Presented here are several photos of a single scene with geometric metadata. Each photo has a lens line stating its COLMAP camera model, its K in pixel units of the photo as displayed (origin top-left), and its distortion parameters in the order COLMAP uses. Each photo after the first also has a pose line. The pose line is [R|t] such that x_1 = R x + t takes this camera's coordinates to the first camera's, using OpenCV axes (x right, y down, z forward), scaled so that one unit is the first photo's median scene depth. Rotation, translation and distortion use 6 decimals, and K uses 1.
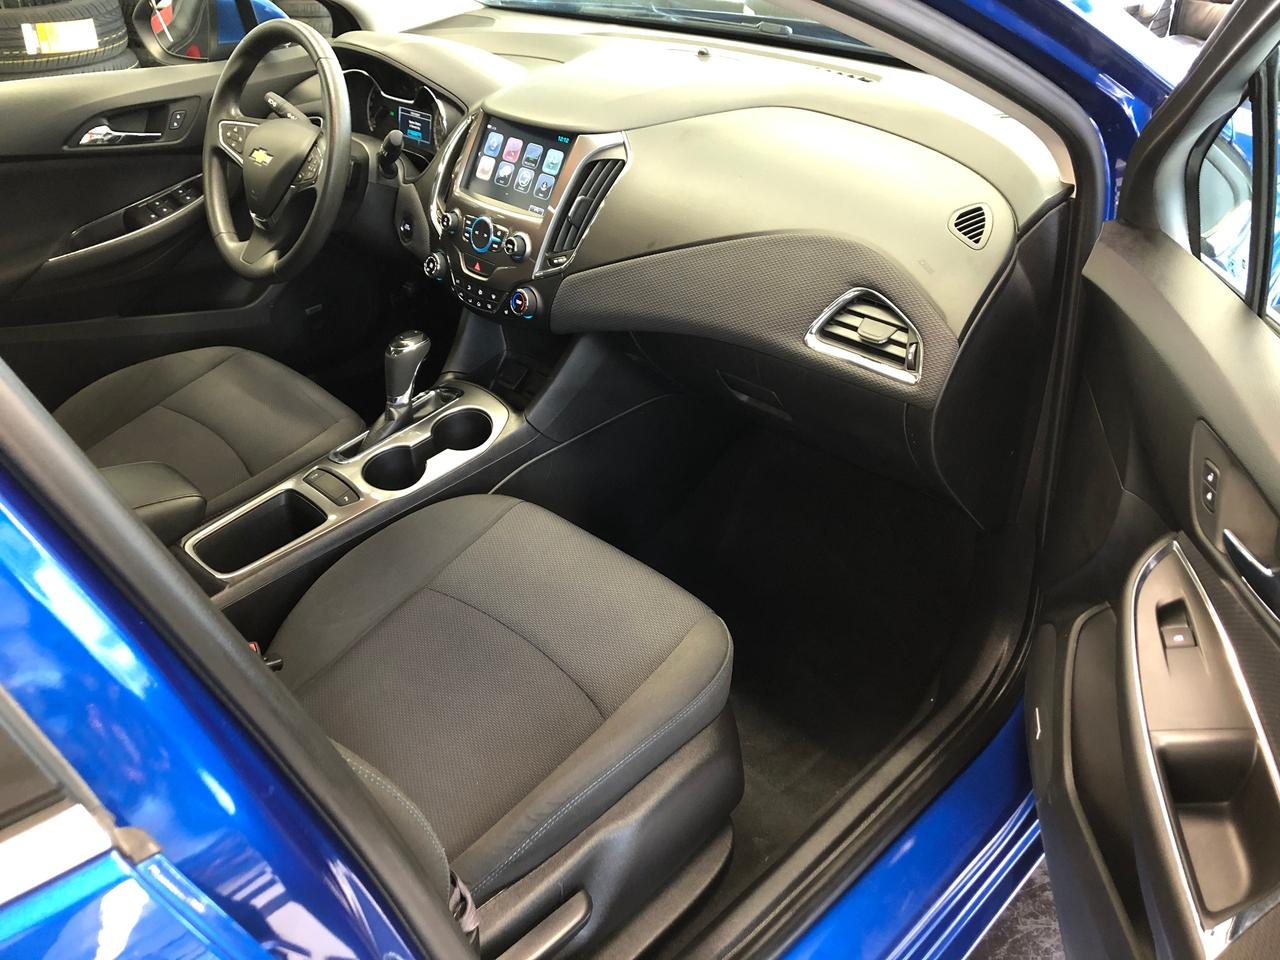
lens RADIAL K [[1069.6, 0, 632.3], [0, 1069.6, 476.8], [0, 0, 1]] dist [0.035918, -0.020494]
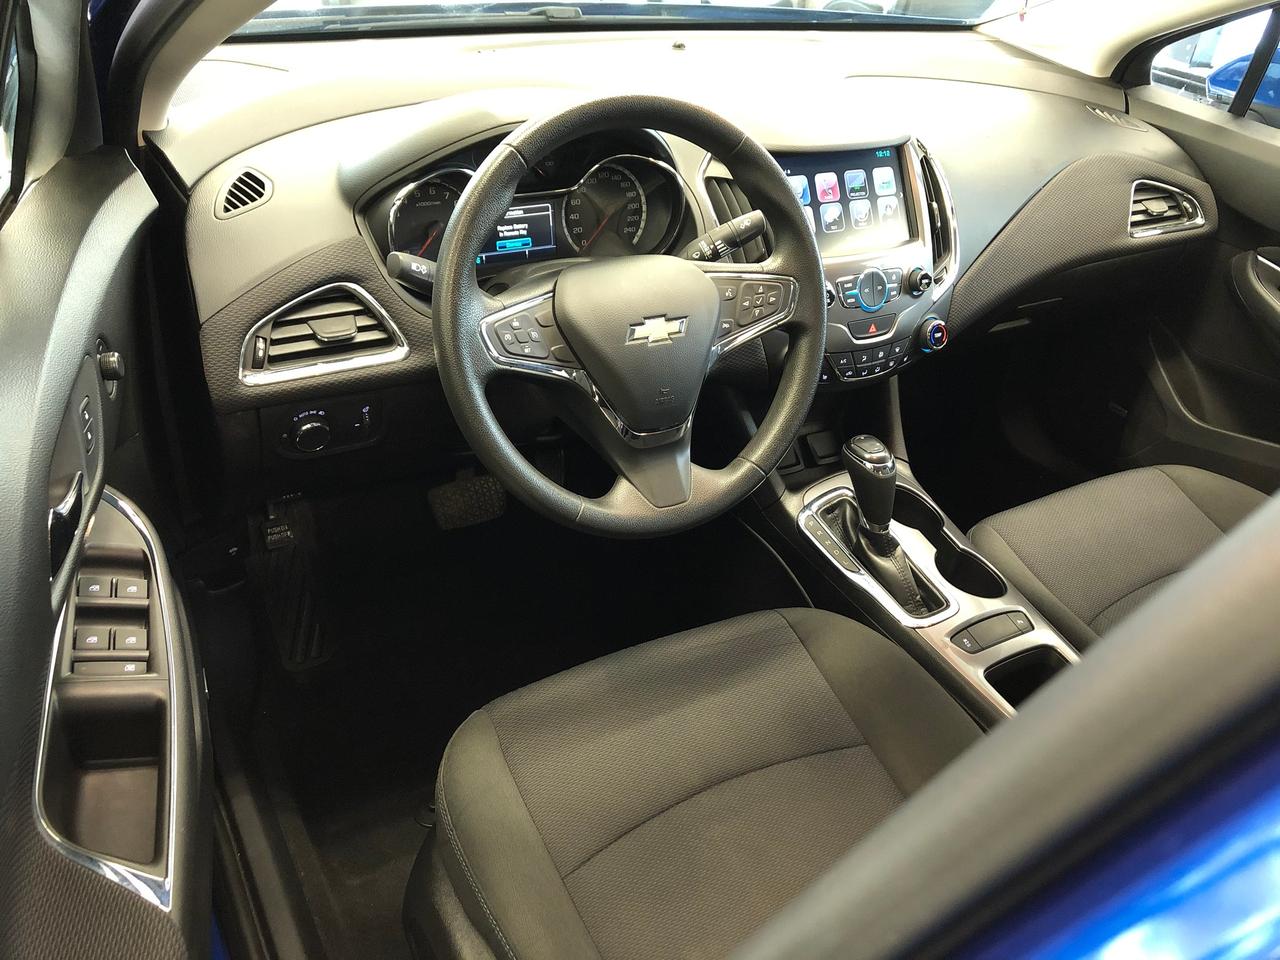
lens RADIAL K [[1069.6, 0, 640.5], [0, 1069.6, 474.7], [0, 0, 1]] dist [0.035918, -0.020494]
pose [[0.268469, -0.489552, 0.829616, -0.961323], [0.439632, 0.828578, 0.346672, -0.481315], [-0.857116, 0.271655, 0.437671, 0.843146]]
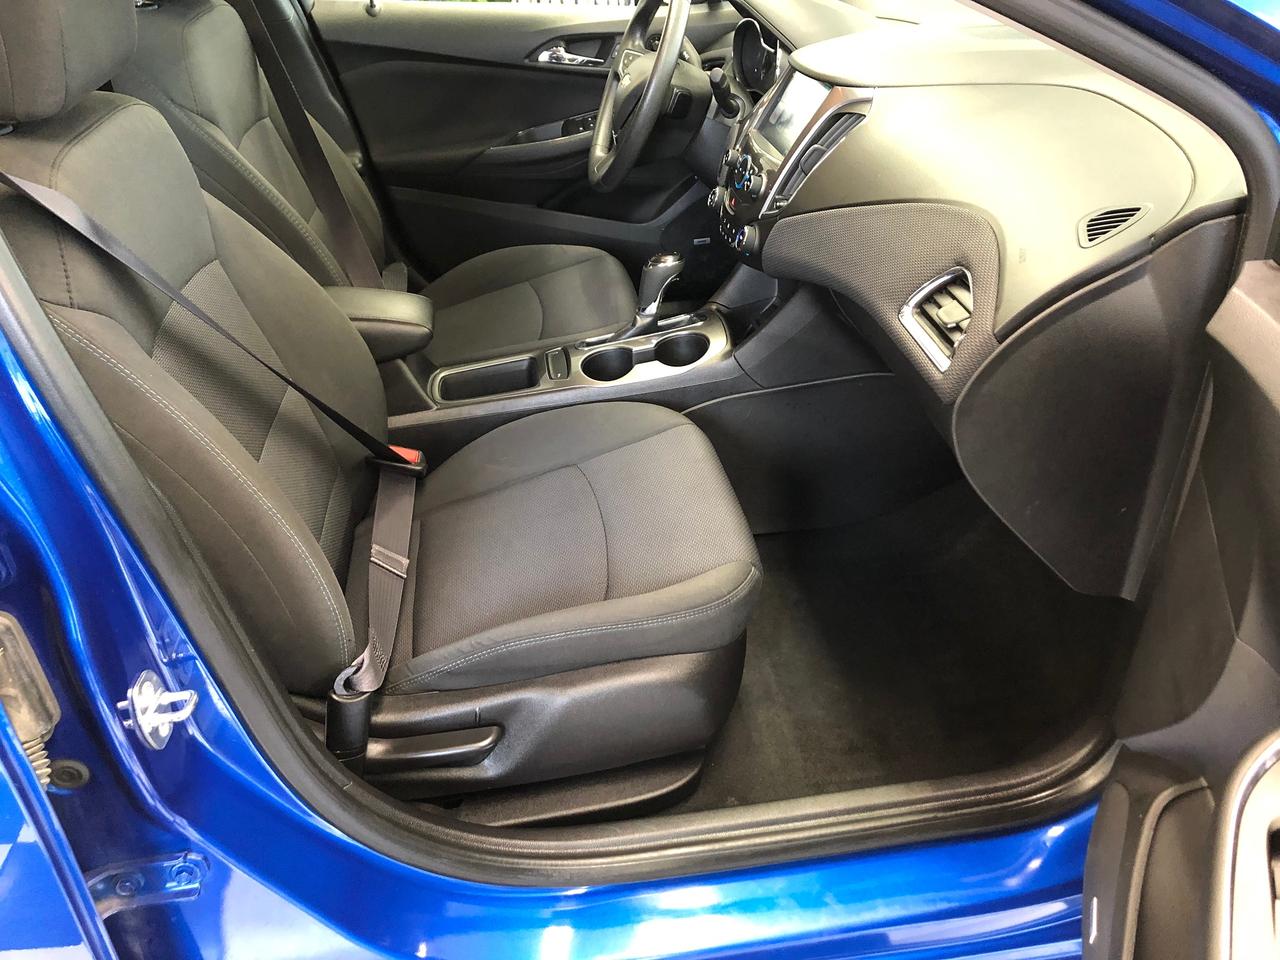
lens RADIAL K [[1069.6, 0, 639.3], [0, 1069.6, 482.3], [0, 0, 1]] dist [0.035918, -0.020494]
pose [[0.807385, 0.310702, -0.501592, 0.399910], [-0.310174, 0.946678, 0.087133, 0.002151], [0.501918, 0.085231, 0.860705, 0.069512]]
